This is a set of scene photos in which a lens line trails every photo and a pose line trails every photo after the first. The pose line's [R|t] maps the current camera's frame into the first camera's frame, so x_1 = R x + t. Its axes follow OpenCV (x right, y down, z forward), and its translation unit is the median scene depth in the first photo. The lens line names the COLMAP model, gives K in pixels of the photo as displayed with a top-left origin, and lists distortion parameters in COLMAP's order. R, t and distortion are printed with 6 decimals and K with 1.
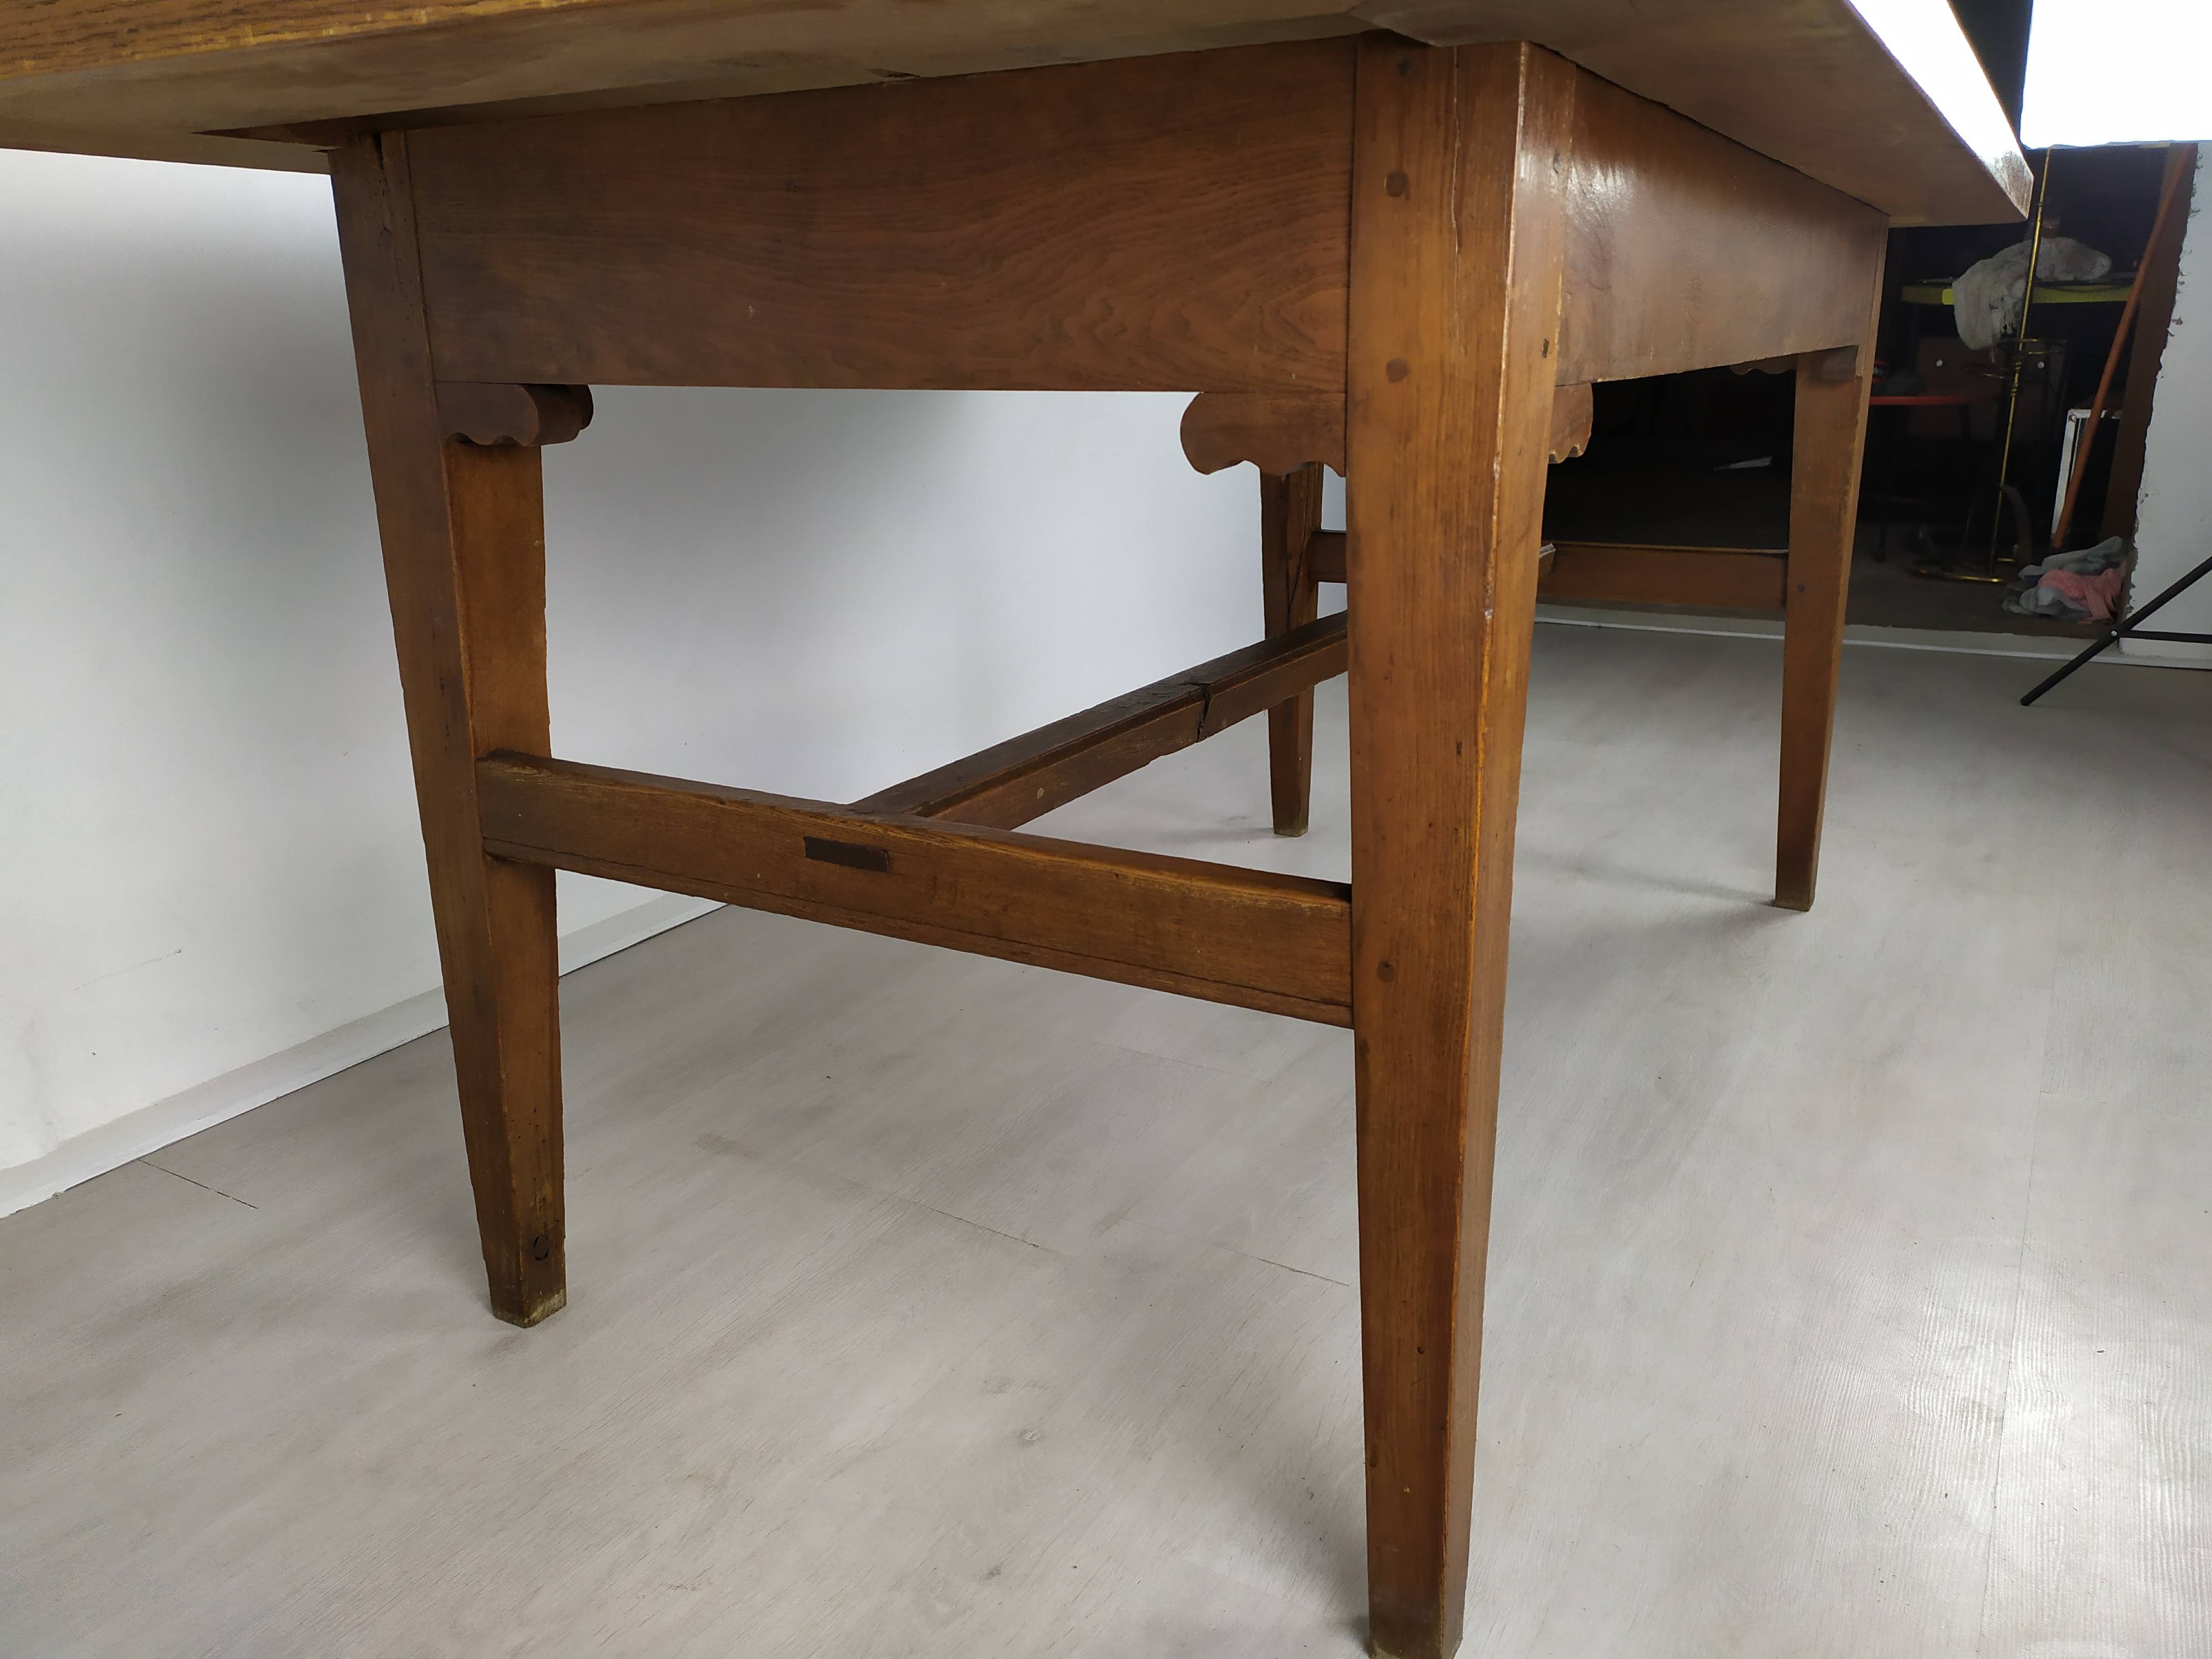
lens RADIAL K [[1663.6, 0, 1098.4], [0, 1663.6, 836.2], [0, 0, 1]] dist [0.057068, -0.046527]
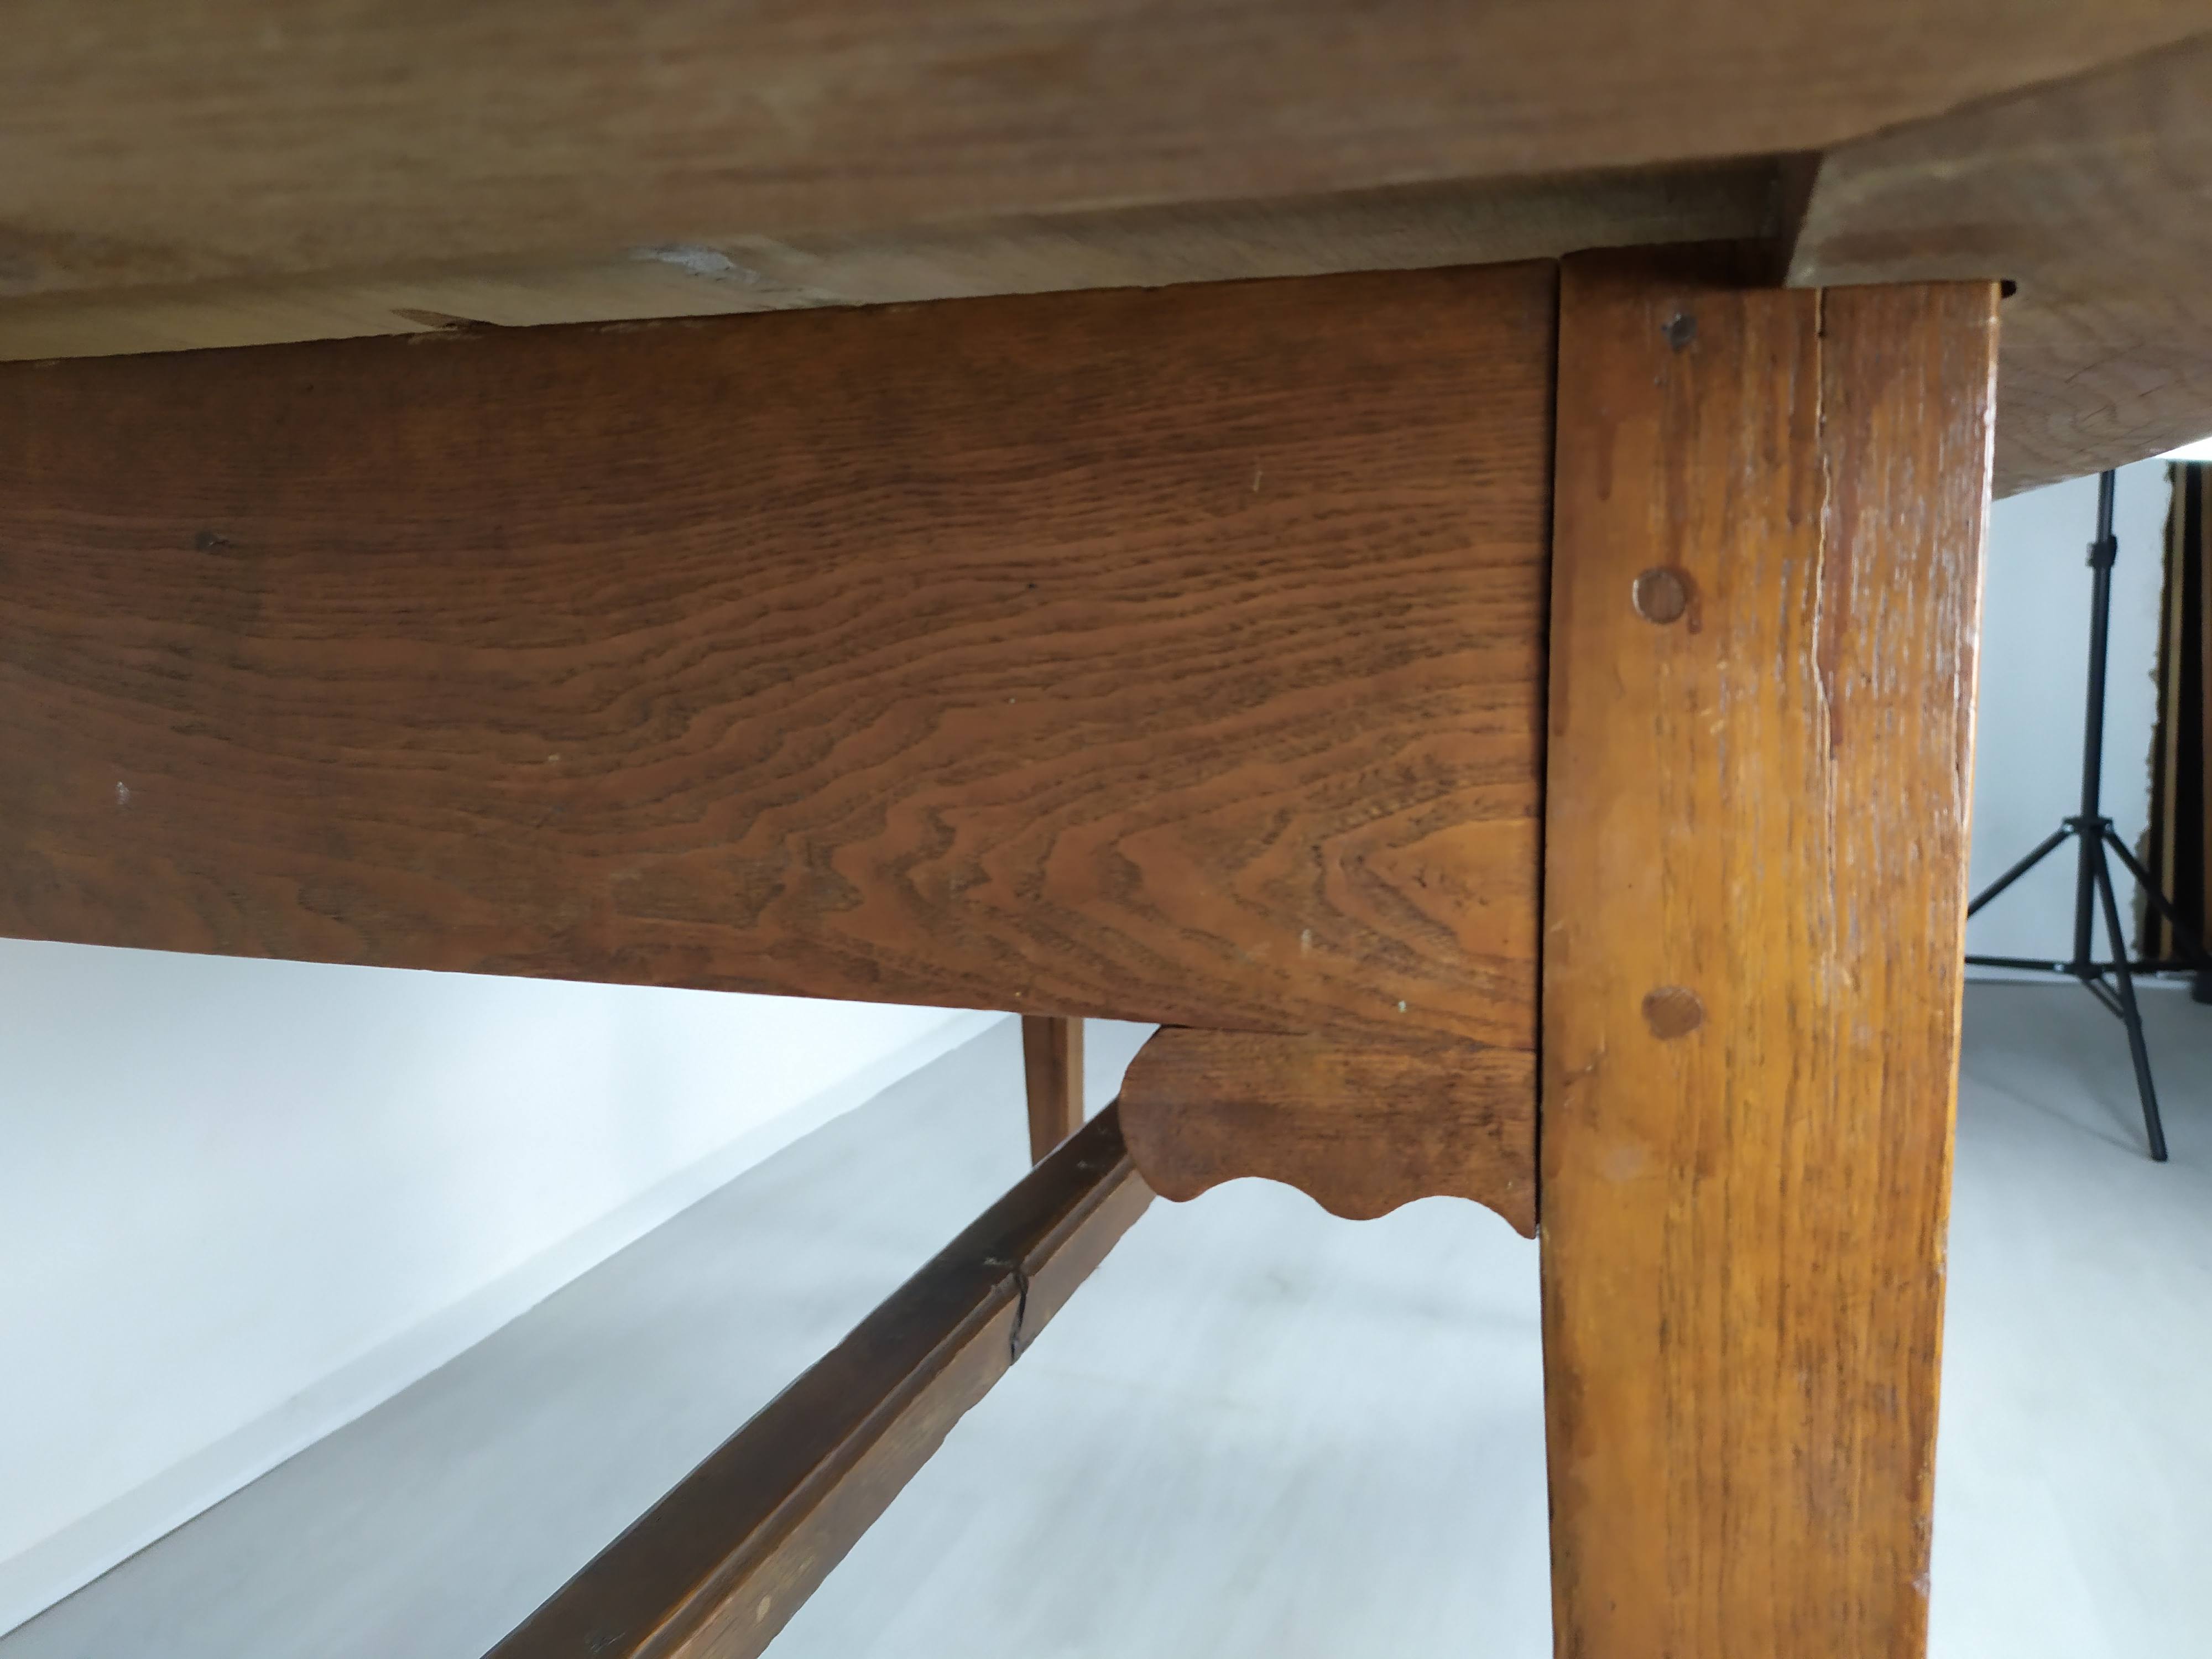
lens RADIAL K [[1663.6, 0, 1118.5], [0, 1663.6, 808.2], [0, 0, 1]] dist [0.057068, -0.046527]
pose [[0.979846, -0.017222, 0.199010, -0.037484], [0.052096, 0.983830, -0.171363, -0.257738], [-0.192840, 0.178277, 0.964899, 0.601040]]
